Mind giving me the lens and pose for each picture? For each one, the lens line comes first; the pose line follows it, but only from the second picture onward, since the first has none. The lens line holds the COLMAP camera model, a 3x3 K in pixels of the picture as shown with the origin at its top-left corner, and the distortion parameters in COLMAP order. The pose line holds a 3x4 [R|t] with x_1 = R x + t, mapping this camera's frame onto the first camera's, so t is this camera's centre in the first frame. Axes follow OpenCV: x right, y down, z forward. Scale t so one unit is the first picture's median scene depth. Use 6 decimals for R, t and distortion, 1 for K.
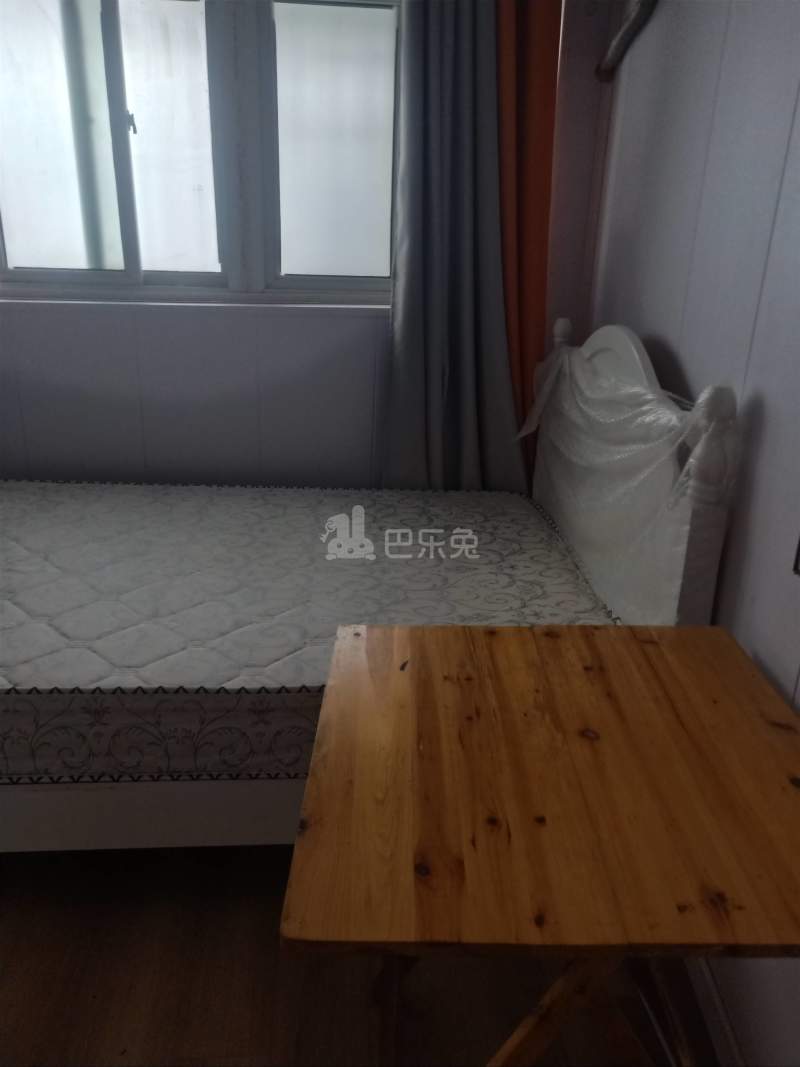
lens RADIAL K [[788.4, 0, 407.0], [0, 788.4, 527.7], [0, 0, 1]] dist [0.021375, -0.010138]
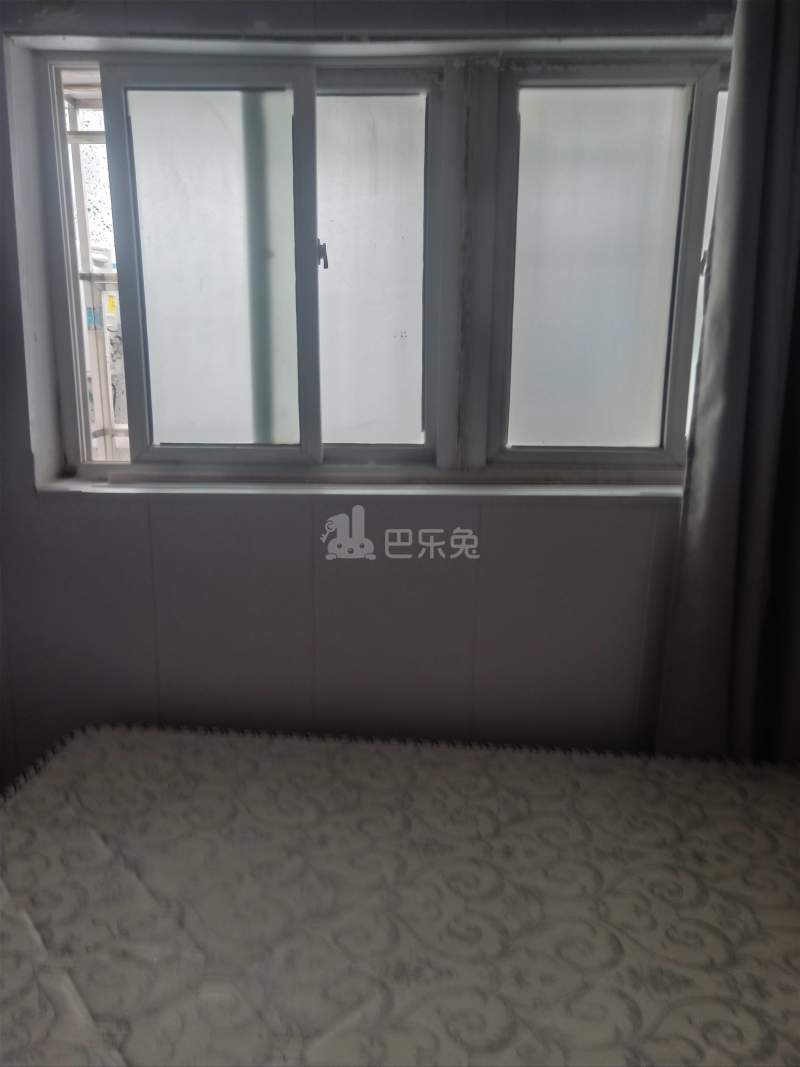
lens RADIAL K [[790.0, 0, 405.7], [0, 790.0, 547.5], [0, 0, 1]] dist [0.026006, -0.013240]
pose [[0.991188, 0.008310, -0.132198, -0.164592], [-0.025293, 0.991541, -0.127308, -0.141223], [0.130022, 0.129530, 0.983014, 0.305643]]
